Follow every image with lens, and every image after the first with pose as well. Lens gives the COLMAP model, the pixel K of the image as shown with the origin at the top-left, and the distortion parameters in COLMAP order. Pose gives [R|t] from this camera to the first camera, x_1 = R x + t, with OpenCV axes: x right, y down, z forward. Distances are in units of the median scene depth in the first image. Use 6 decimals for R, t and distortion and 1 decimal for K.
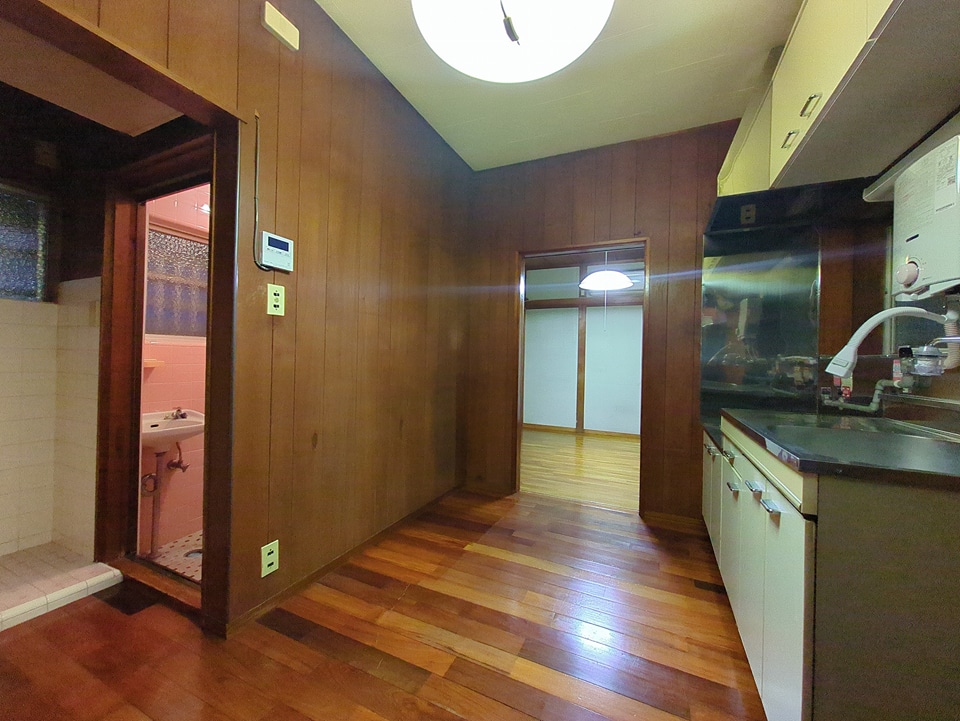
lens RADIAL K [[375.8, 0, 484.5], [0, 375.8, 359.8], [0, 0, 1]] dist [0.000621, 0.000263]
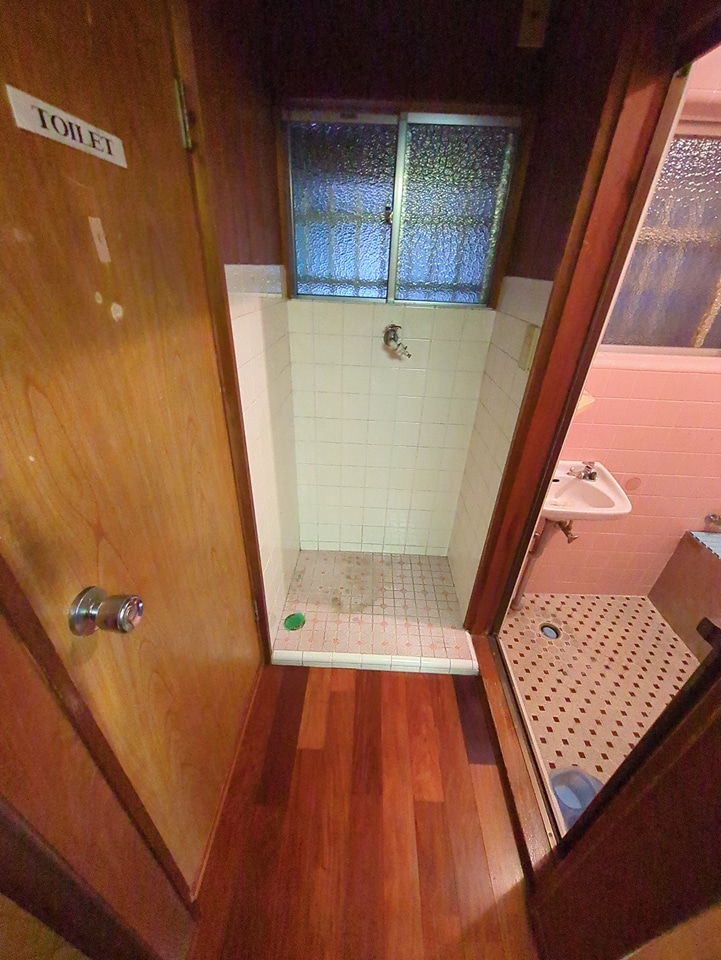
lens RADIAL K [[375.8, 0, 364.7], [0, 375.8, 483.9], [0, 0, 1]] dist [0.000621, 0.000263]
pose [[0.384916, 0.458953, -0.800750, -0.510019], [-0.035364, 0.874294, 0.484106, -0.203999], [0.922274, -0.158022, 0.352761, 0.466289]]
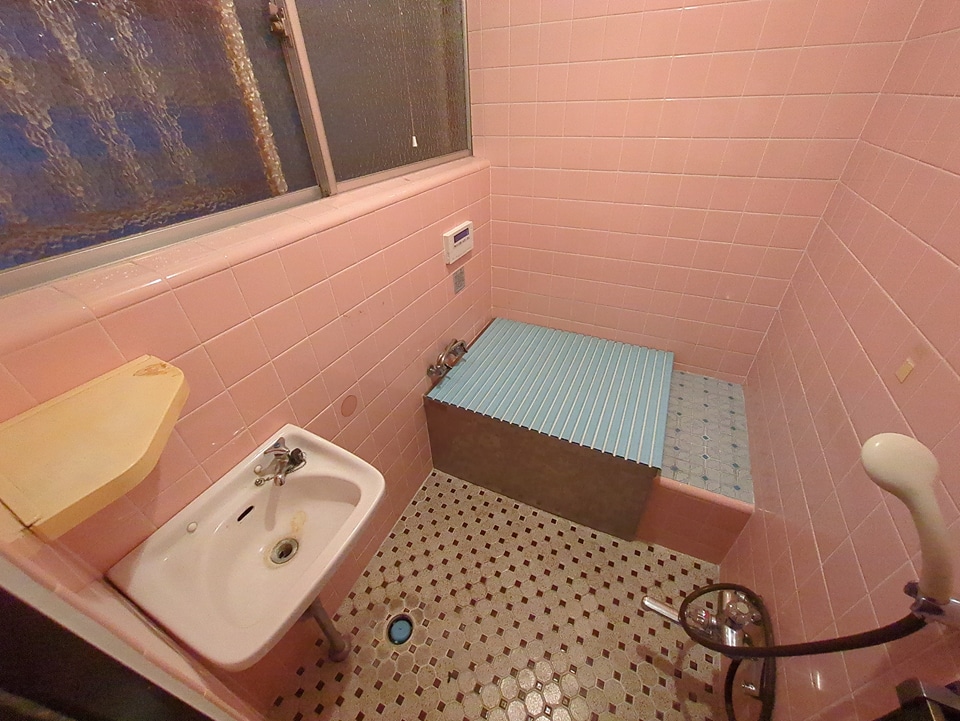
lens RADIAL K [[375.8, 0, 484.5], [0, 375.8, 359.8], [0, 0, 1]] dist [0.000621, 0.000263]
pose [[0.998672, -0.030878, -0.041232, -0.751927], [0.048965, 0.817629, 0.573659, -0.186542], [0.015999, -0.574916, 0.818056, 0.953495]]
